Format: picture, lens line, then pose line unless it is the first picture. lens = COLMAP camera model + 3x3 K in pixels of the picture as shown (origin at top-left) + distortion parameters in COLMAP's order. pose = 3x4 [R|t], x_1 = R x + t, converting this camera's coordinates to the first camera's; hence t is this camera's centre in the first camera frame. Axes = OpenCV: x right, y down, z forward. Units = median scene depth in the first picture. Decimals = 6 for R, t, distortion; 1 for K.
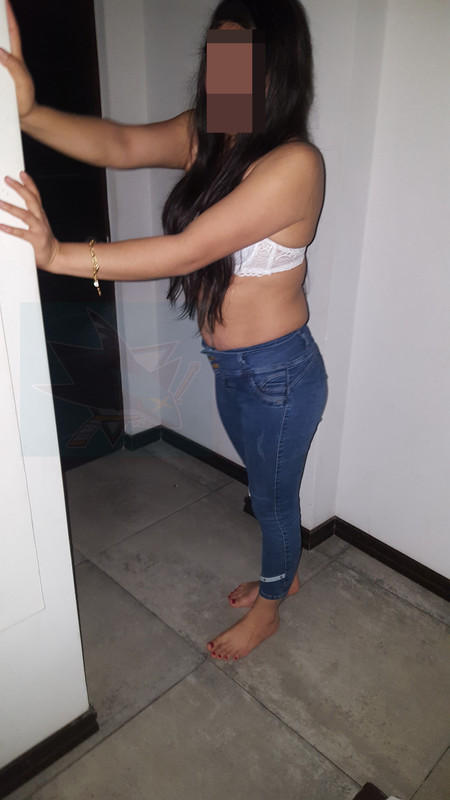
lens RADIAL K [[626.6, 0, 228.0], [0, 626.6, 394.8], [0, 0, 1]] dist [-0.012239, -0.030956]
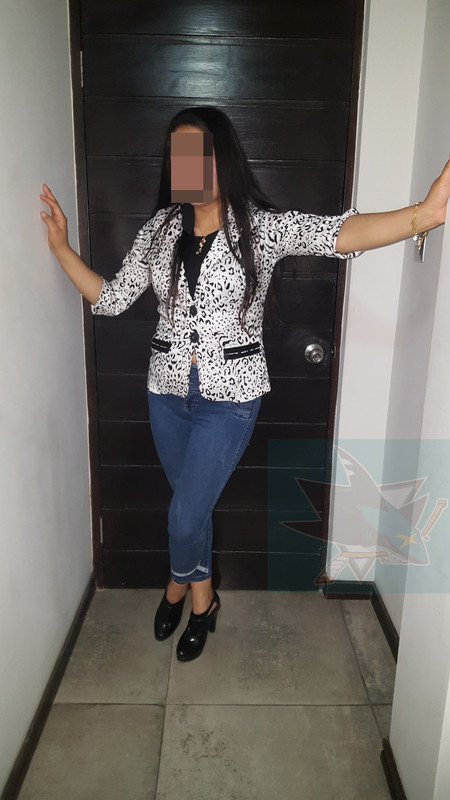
lens RADIAL K [[626.6, 0, 224.4], [0, 626.6, 396.1], [0, 0, 1]] dist [-0.012239, -0.030956]
pose [[0.696356, 0.218147, -0.683739, 0.381922], [-0.282299, 0.959148, 0.018509, -0.212930], [0.659845, 0.180130, 0.729492, 0.417353]]
